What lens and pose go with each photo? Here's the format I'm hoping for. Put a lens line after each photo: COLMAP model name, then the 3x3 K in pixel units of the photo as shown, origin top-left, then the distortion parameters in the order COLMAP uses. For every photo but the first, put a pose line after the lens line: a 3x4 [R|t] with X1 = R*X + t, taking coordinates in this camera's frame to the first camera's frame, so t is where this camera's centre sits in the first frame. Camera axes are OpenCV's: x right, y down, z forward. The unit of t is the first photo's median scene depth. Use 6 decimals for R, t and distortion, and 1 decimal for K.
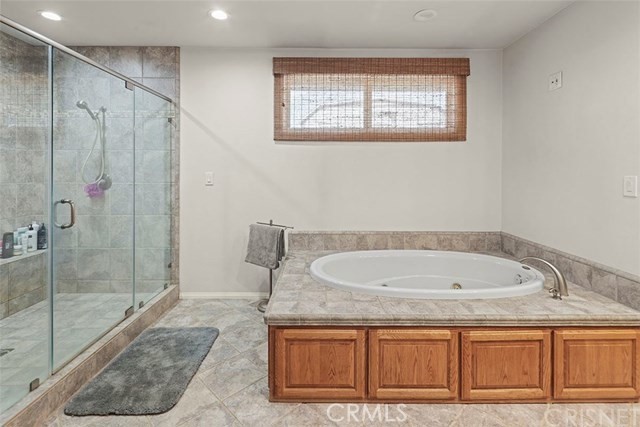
lens RADIAL K [[309.7, 0, 319.3], [0, 309.7, 168.2], [0, 0, 1]] dist [0.002901, -0.000473]
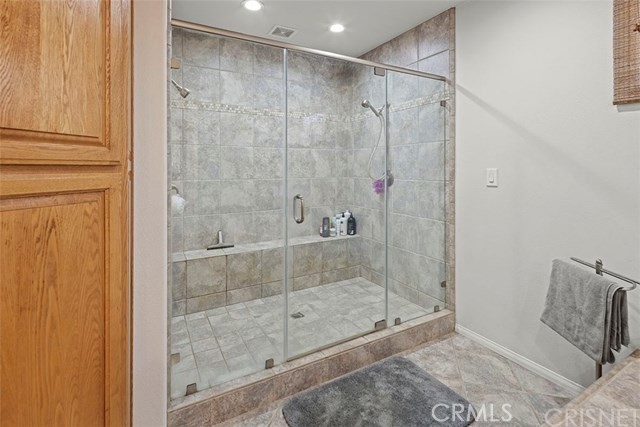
lens RADIAL K [[309.7, 0, 319.3], [0, 309.7, 168.2], [0, 0, 1]] dist [0.002901, -0.000473]
pose [[0.489733, -0.003354, -0.871866, 0.063281], [0.014606, 0.999884, 0.004358, 0.004872], [0.871750, -0.014868, 0.489725, 0.336710]]
